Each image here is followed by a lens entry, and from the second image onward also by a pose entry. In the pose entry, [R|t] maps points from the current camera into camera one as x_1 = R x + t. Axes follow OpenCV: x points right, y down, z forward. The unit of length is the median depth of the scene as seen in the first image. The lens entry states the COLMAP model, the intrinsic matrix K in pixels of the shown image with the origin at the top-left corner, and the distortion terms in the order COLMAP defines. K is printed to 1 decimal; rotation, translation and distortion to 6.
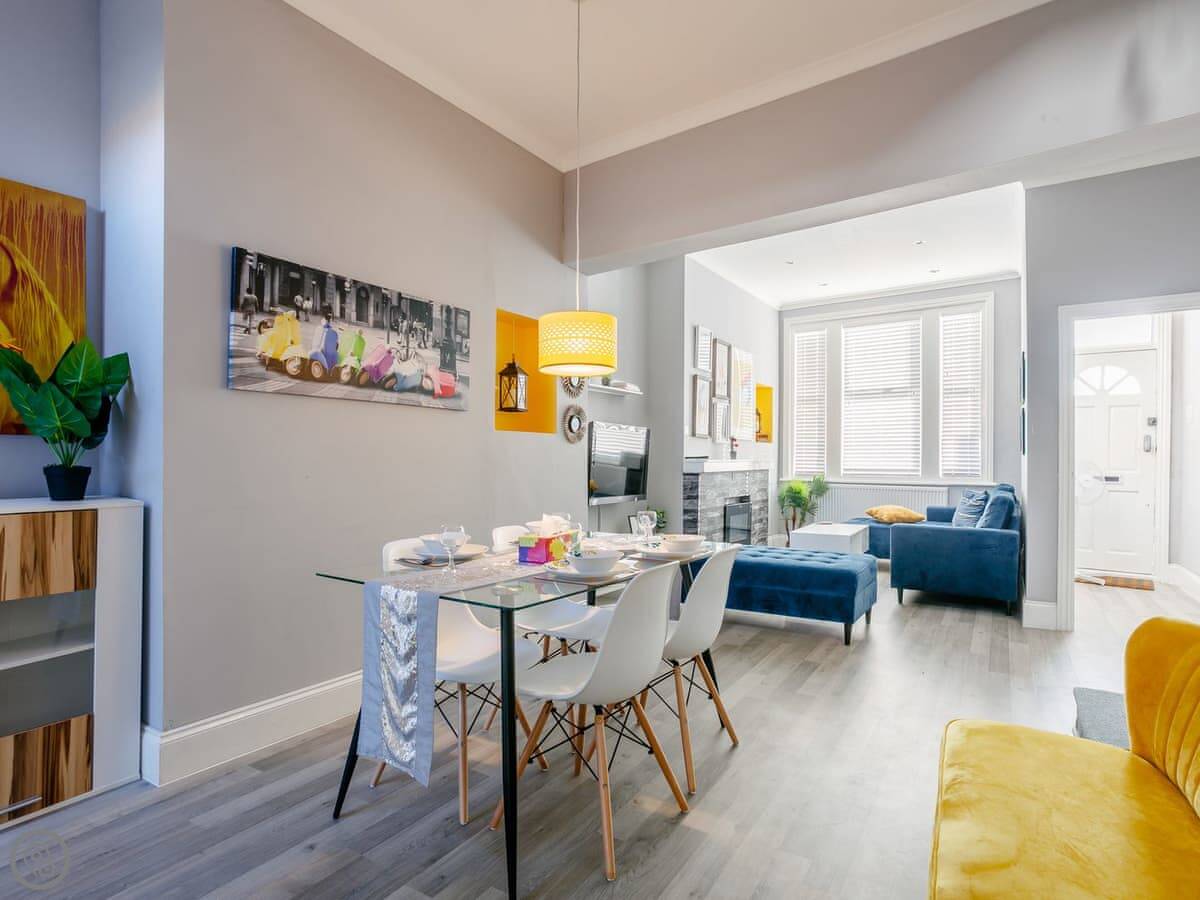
lens RADIAL K [[672.0, 0, 608.0], [0, 672.0, 457.5], [0, 0, 1]] dist [-0.041553, 0.032007]
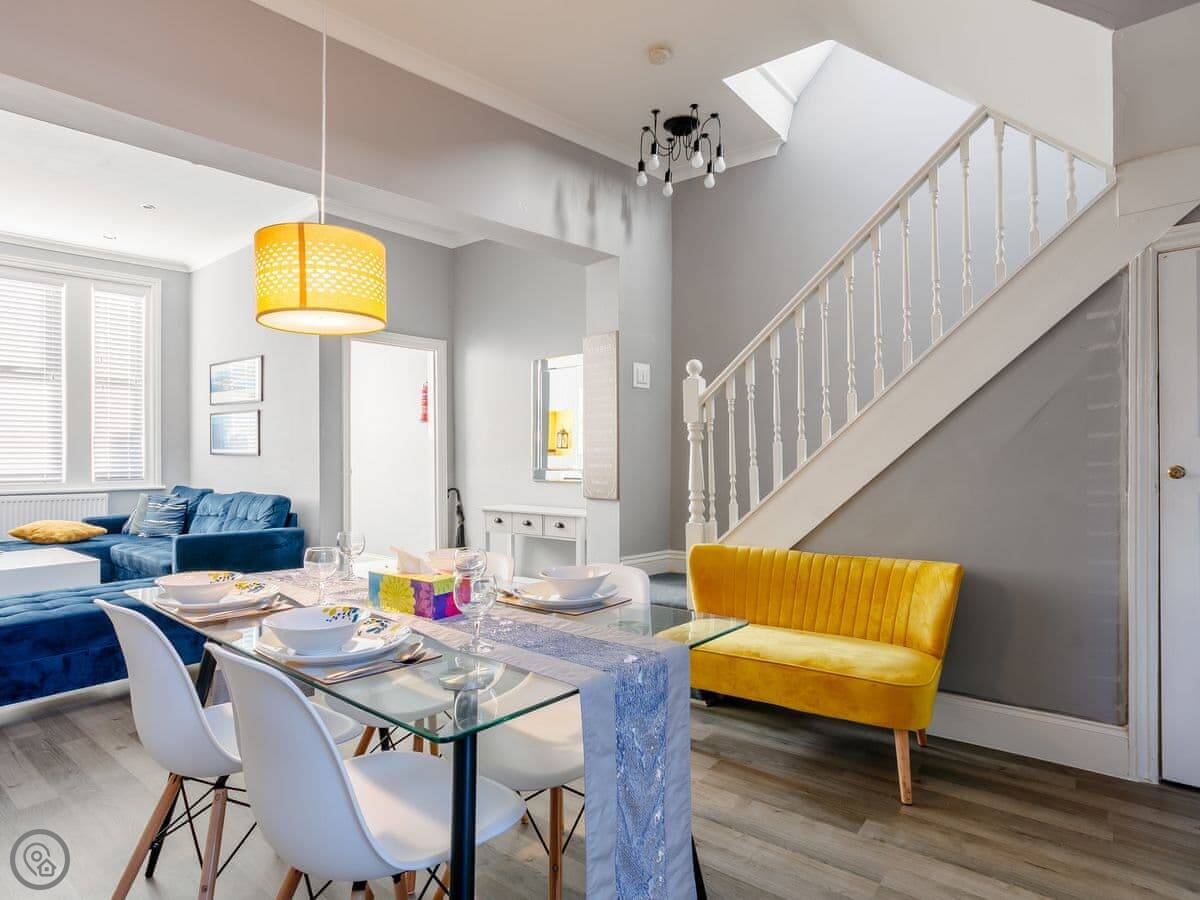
lens RADIAL K [[672.0, 0, 608.0], [0, 672.0, 457.5], [0, 0, 1]] dist [-0.041553, 0.032007]
pose [[0.138261, -0.001425, 0.990395, -0.482956], [0.004831, 0.999988, 0.000764, 0.002474], [-0.990384, 0.004679, 0.138266, 0.491965]]
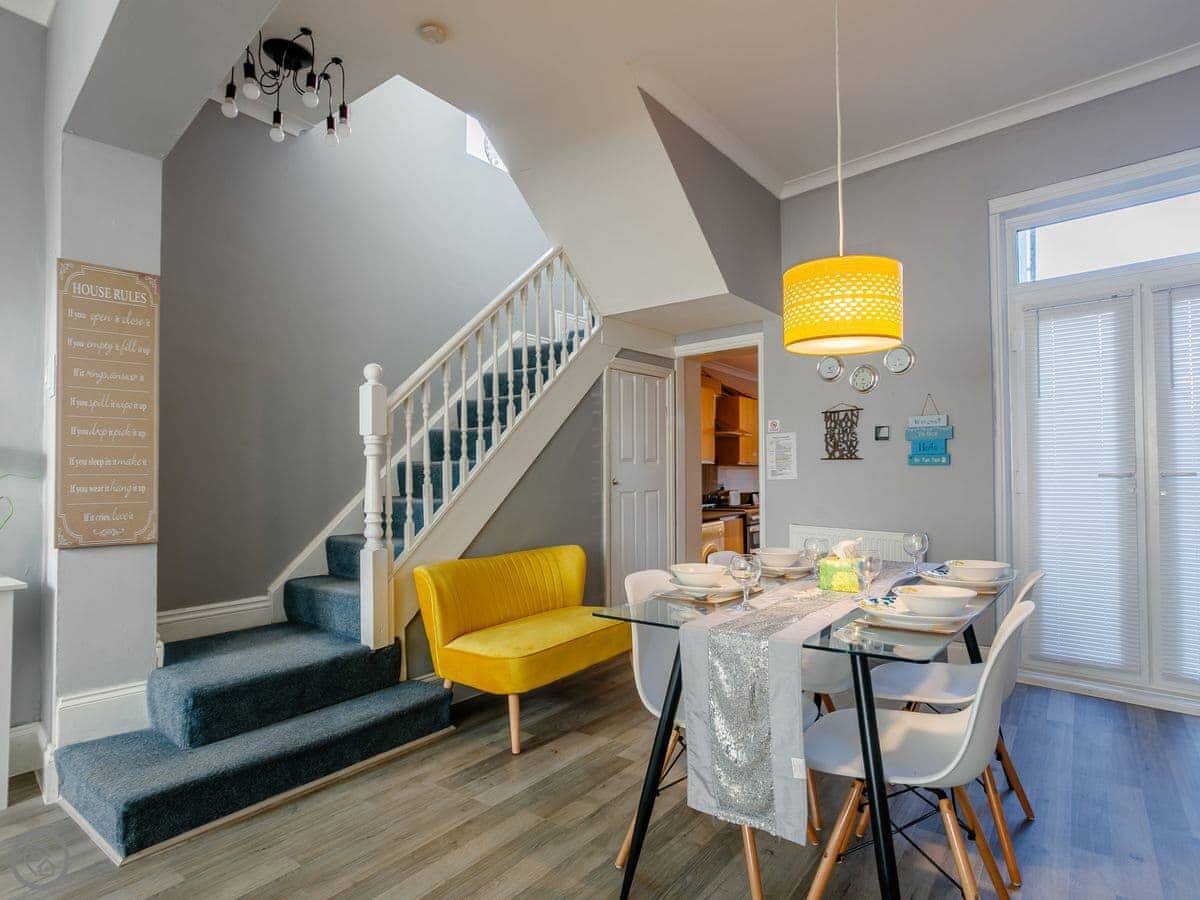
lens RADIAL K [[672.0, 0, 608.0], [0, 672.0, 457.5], [0, 0, 1]] dist [-0.041553, 0.032007]
pose [[-0.996474, 0.003392, 0.083828, 0.117145], [0.001303, 0.999688, -0.024960, 0.003069], [-0.083887, -0.024762, -0.996168, 1.305113]]
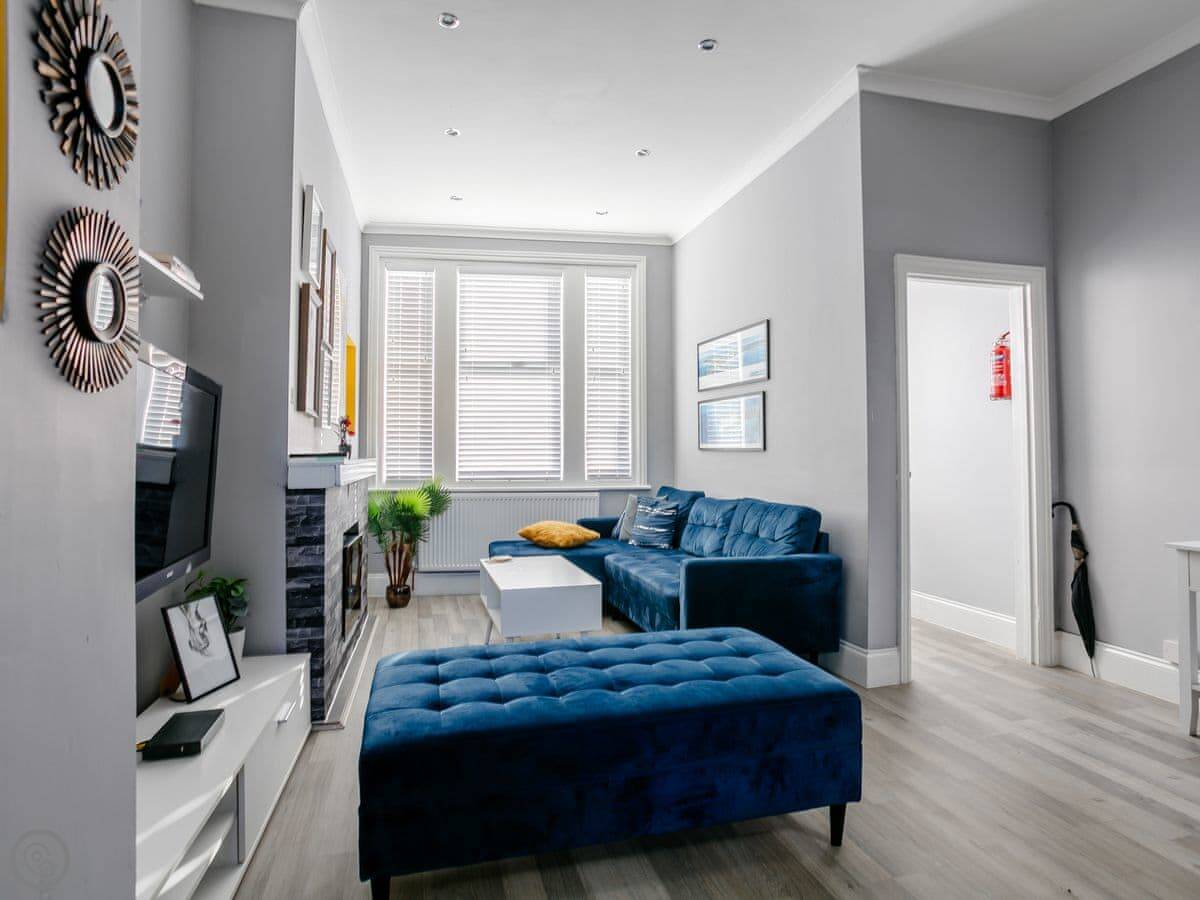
lens RADIAL K [[664.7, 0, 609.8], [0, 664.7, 443.0], [0, 0, 1]] dist [-0.051903, 0.032780]
pose [[0.678032, 0.010502, 0.734957, -0.117148], [0.005710, 0.999793, -0.019554, 0.002620], [-0.735010, 0.017455, 0.677832, 0.909418]]
